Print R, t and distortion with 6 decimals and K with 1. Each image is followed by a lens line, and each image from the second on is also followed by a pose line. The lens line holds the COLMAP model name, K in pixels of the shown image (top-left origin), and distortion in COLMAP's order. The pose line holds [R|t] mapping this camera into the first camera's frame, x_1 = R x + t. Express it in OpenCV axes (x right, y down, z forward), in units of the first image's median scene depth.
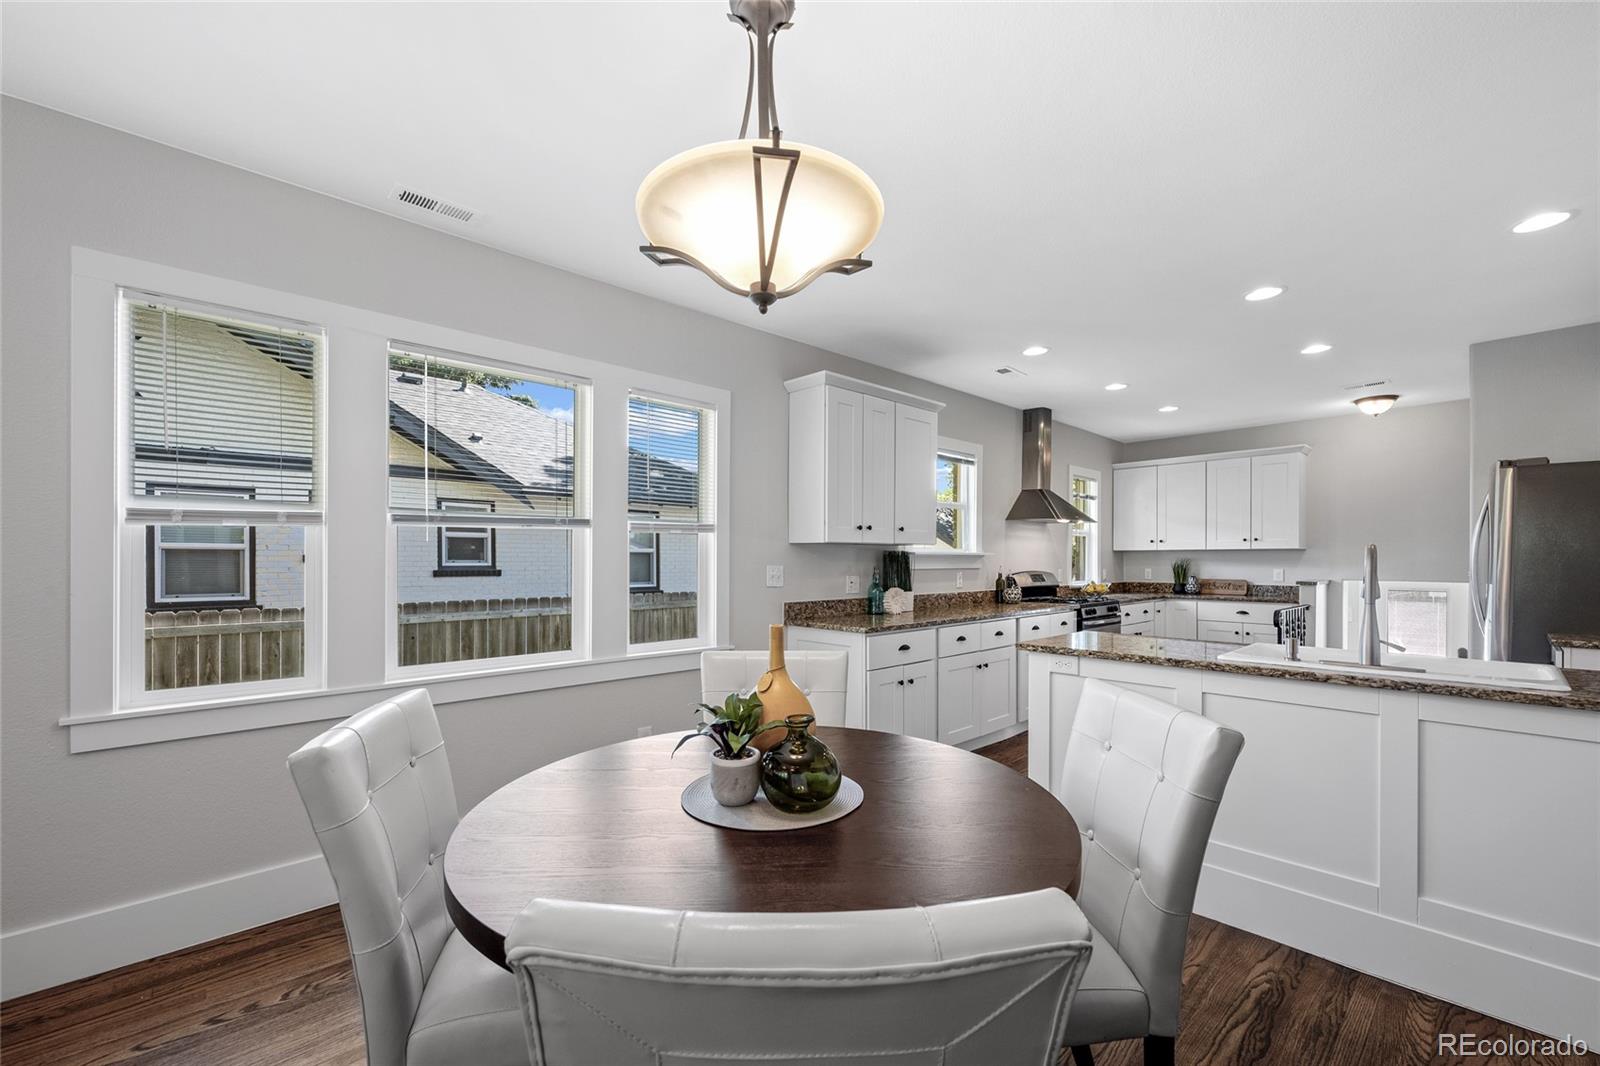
lens RADIAL K [[639.1, 0, 805.4], [0, 639.1, 562.9], [0, 0, 1]] dist [-0.000936, -0.000753]
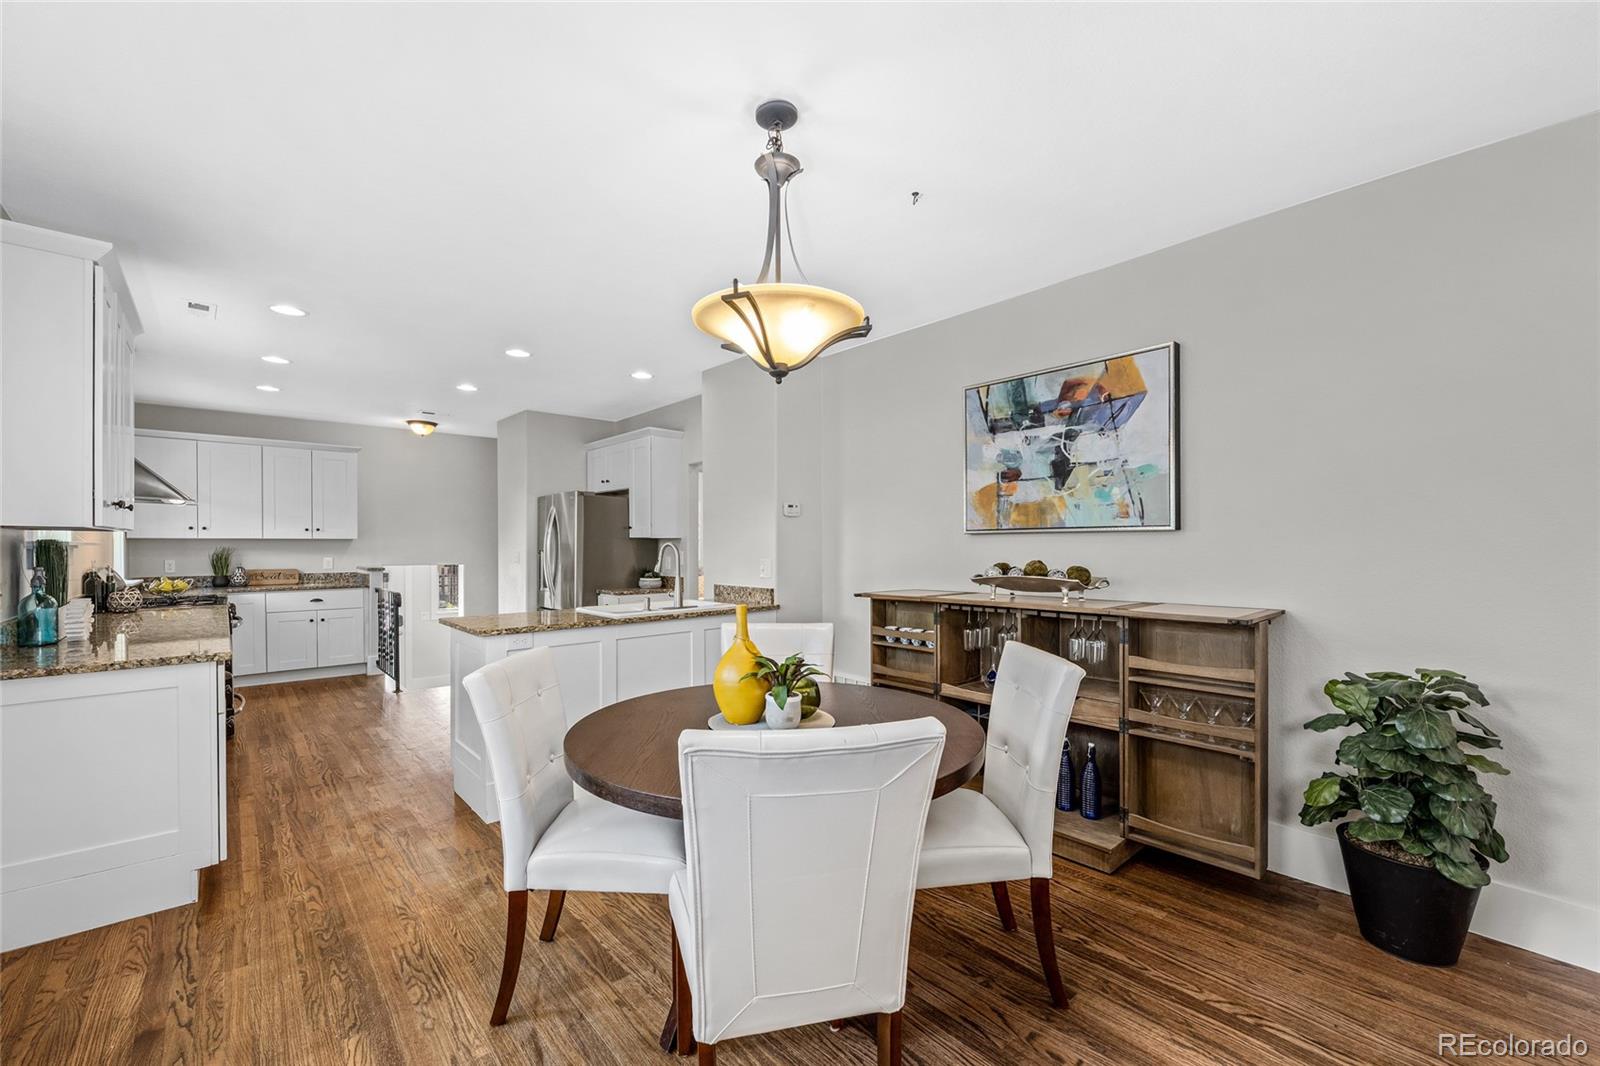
lens RADIAL K [[639.1, 0, 803.6], [0, 639.1, 547.7], [0, 0, 1]] dist [-0.000936, -0.000753]
pose [[0.011737, -0.006392, 0.999911, -0.371778], [0.008986, 0.999940, 0.006287, -0.007198], [-0.999891, 0.008912, 0.011794, 0.217462]]
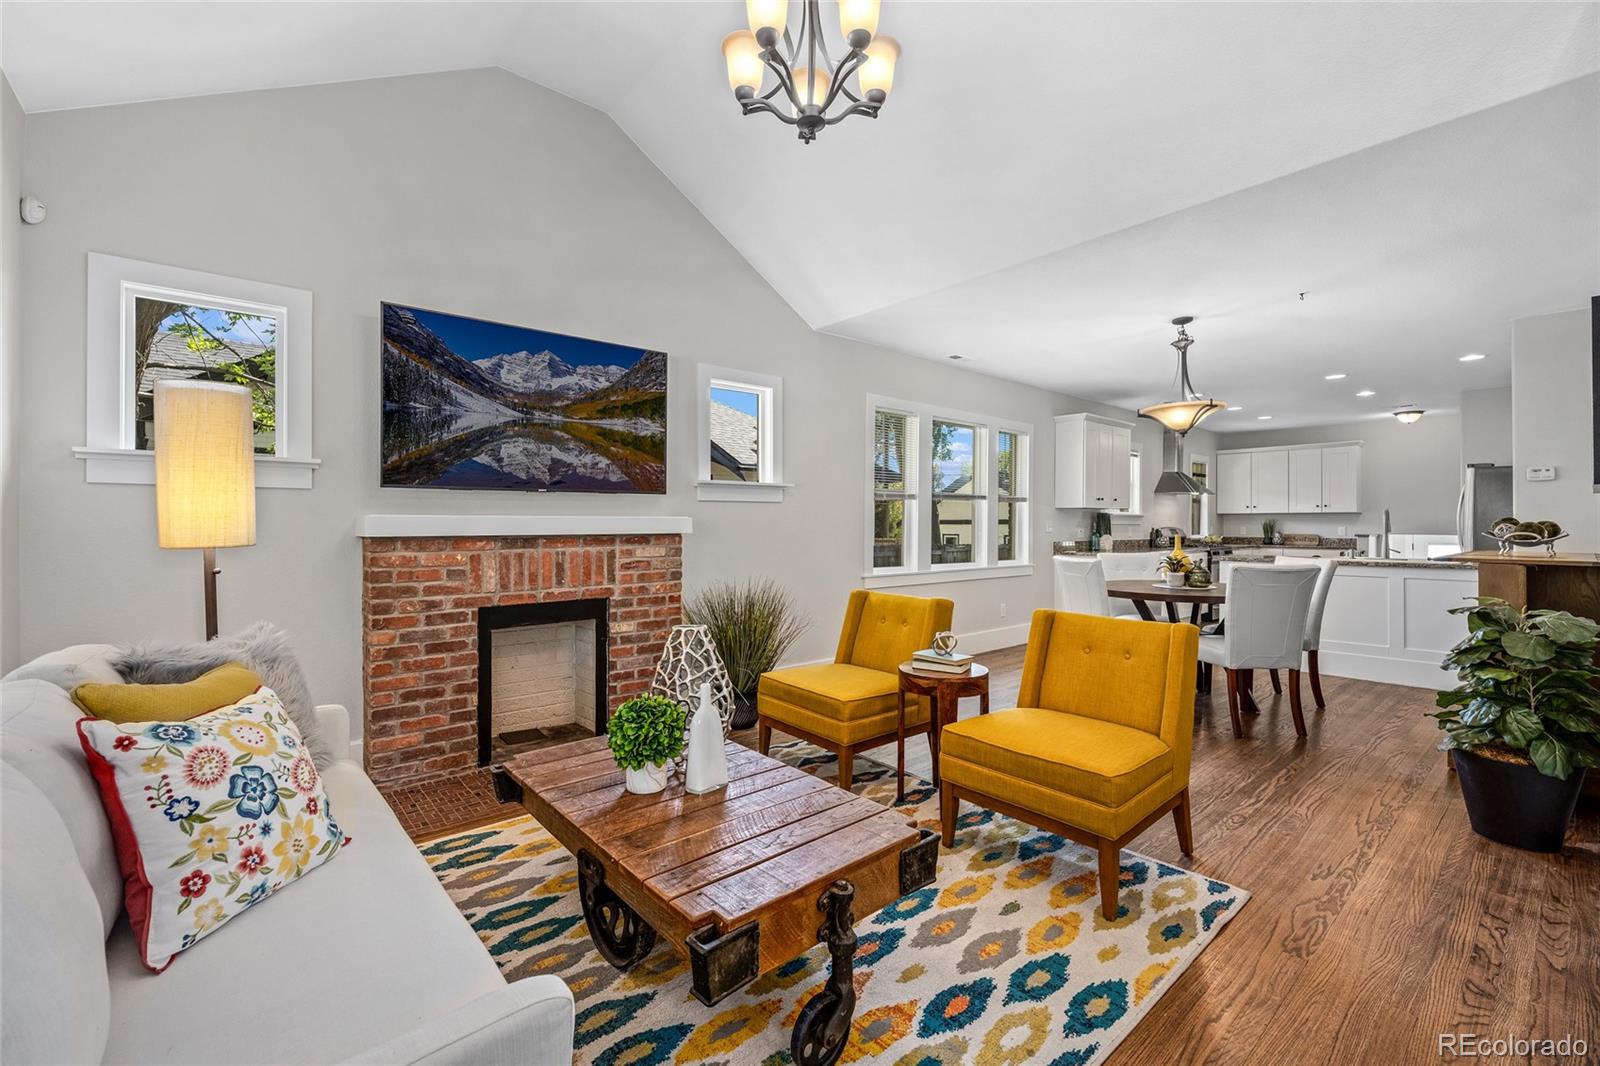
lens RADIAL K [[674.0, 0, 799.0], [0, 674.0, 519.7], [0, 0, 1]] dist [0.001565, 0.000456]
pose [[0.999367, 0.002918, -0.035469, -0.468885], [-0.003361, 0.999917, -0.012433, 0.019159], [0.035430, 0.012545, 0.999293, -0.616135]]
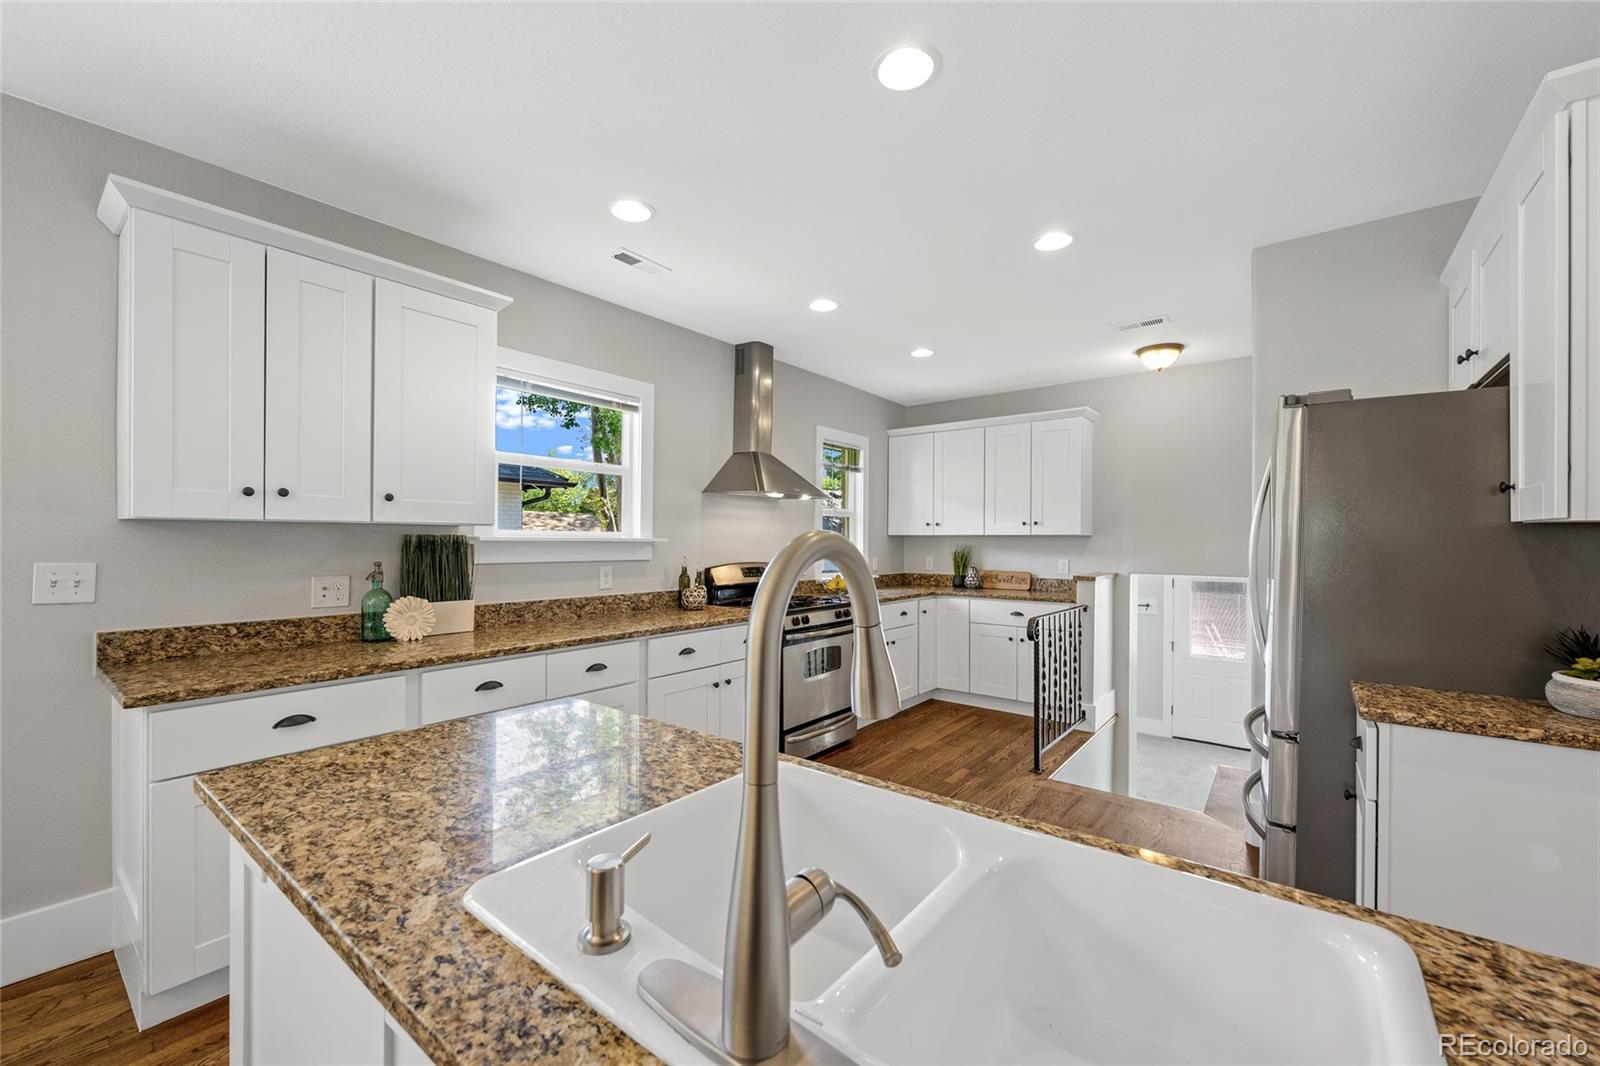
lens RADIAL K [[639.1, 0, 797.4], [0, 639.1, 541.2], [0, 0, 1]] dist [-0.000936, -0.000753]
pose [[0.987531, 0.004095, 0.157370, 0.311638], [-0.003045, 0.999971, -0.006913, -0.007705], [-0.157394, 0.006347, 0.987516, 0.273989]]
